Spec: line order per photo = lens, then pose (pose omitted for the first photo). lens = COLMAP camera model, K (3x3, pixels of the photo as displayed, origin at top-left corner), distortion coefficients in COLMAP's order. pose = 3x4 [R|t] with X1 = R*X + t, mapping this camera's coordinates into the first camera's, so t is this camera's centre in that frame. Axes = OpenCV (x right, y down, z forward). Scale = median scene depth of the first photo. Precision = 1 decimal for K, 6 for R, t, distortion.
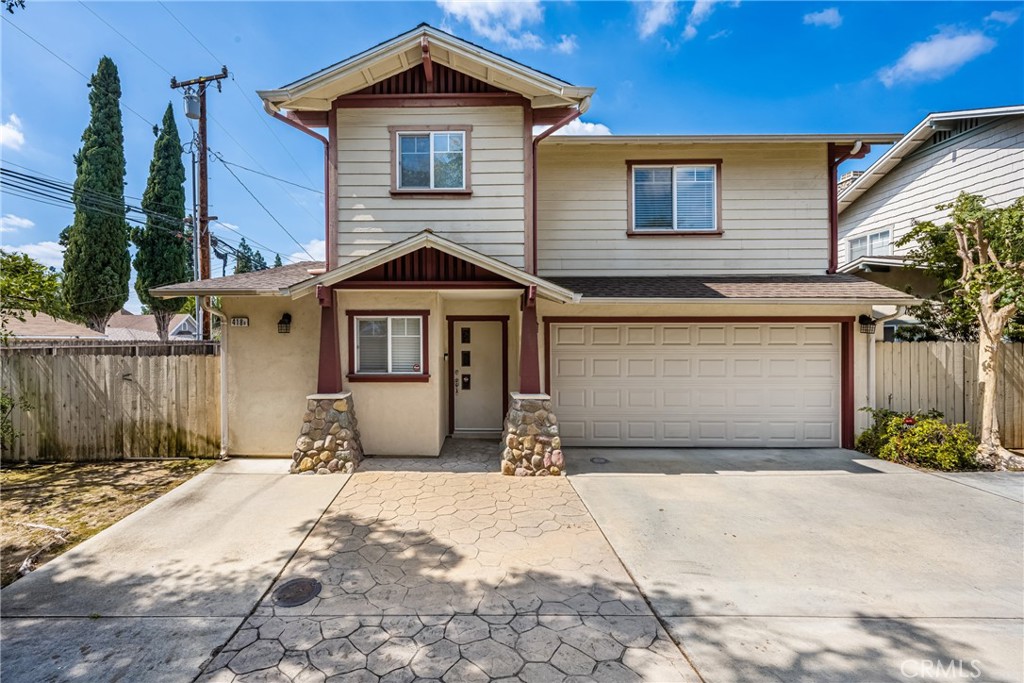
lens RADIAL K [[432.3, 0, 512.0], [0, 432.3, 341.5], [0, 0, 1]] dist [-0.007188, -0.000197]
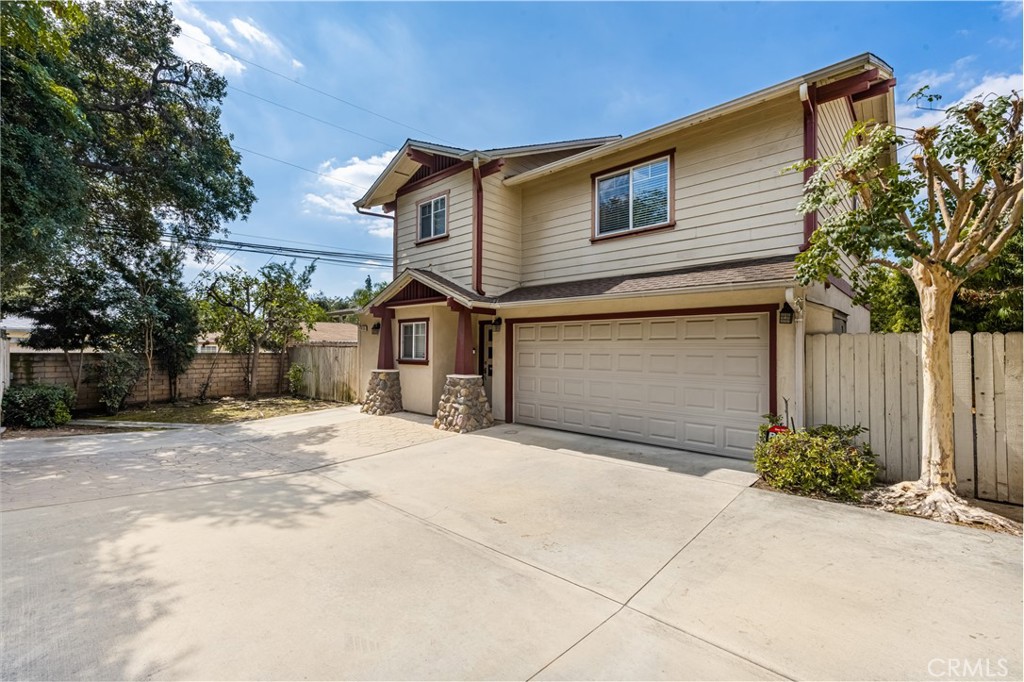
lens RADIAL K [[440.0, 0, 512.0], [0, 440.0, 341.0], [0, 0, 1]] dist [0.002970, 0.000023]
pose [[0.750473, -0.005820, -0.660876, 1.035505], [-0.008627, 0.999790, -0.018601, 0.034952], [0.660845, 0.019661, 0.750265, 0.036576]]
